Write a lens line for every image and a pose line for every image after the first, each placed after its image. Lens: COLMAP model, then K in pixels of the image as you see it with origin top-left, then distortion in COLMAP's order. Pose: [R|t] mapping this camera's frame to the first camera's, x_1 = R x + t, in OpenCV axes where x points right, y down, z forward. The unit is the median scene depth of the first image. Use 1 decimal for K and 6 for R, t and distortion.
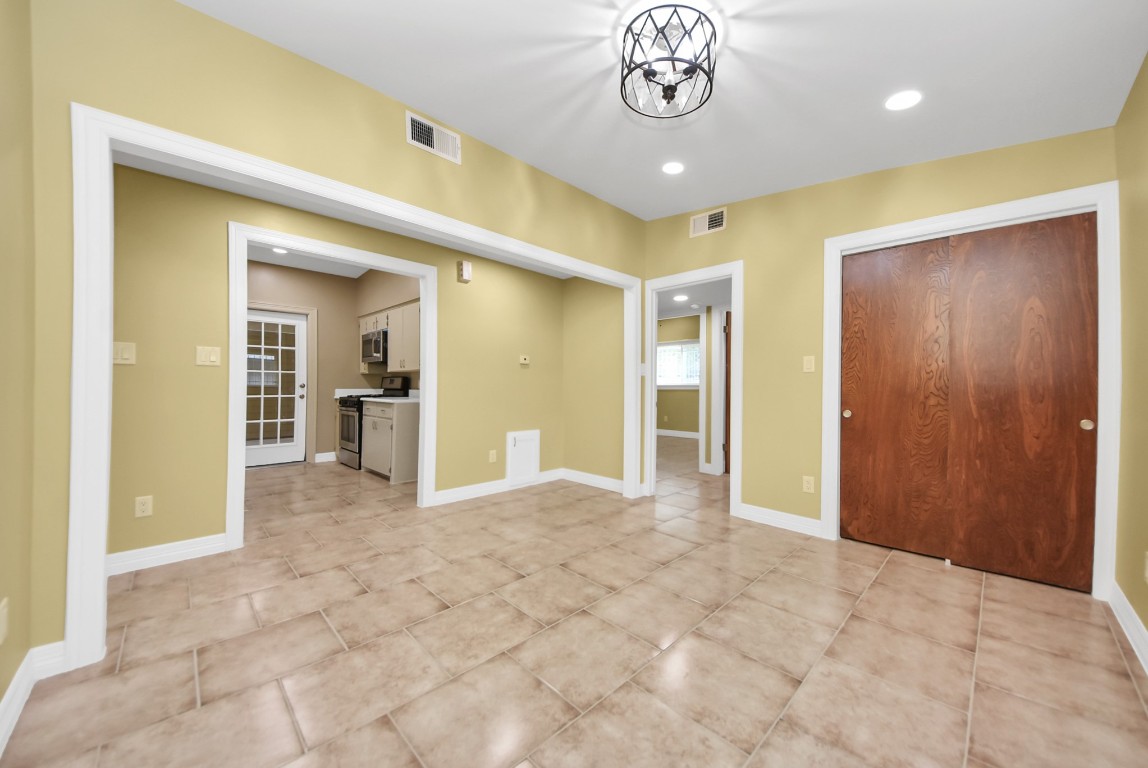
lens RADIAL K [[415.0, 0, 589.4], [0, 415.0, 382.6], [0, 0, 1]] dist [0.055036, -0.026909]
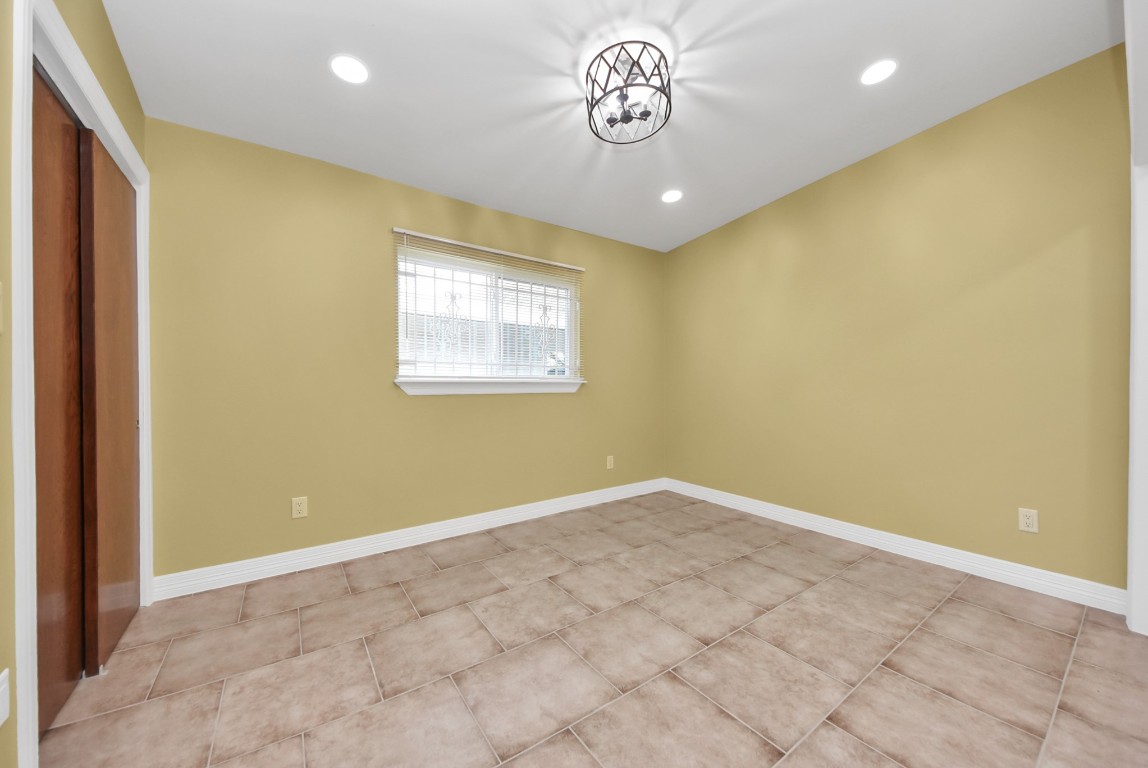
lens RADIAL K [[415.0, 0, 589.4], [0, 415.0, 382.6], [0, 0, 1]] dist [0.055036, -0.026909]
pose [[-0.987666, -0.007896, 0.156374, 0.100930], [-0.012213, 0.999570, -0.026664, 0.034115], [-0.156096, -0.028245, -0.987338, 2.070298]]
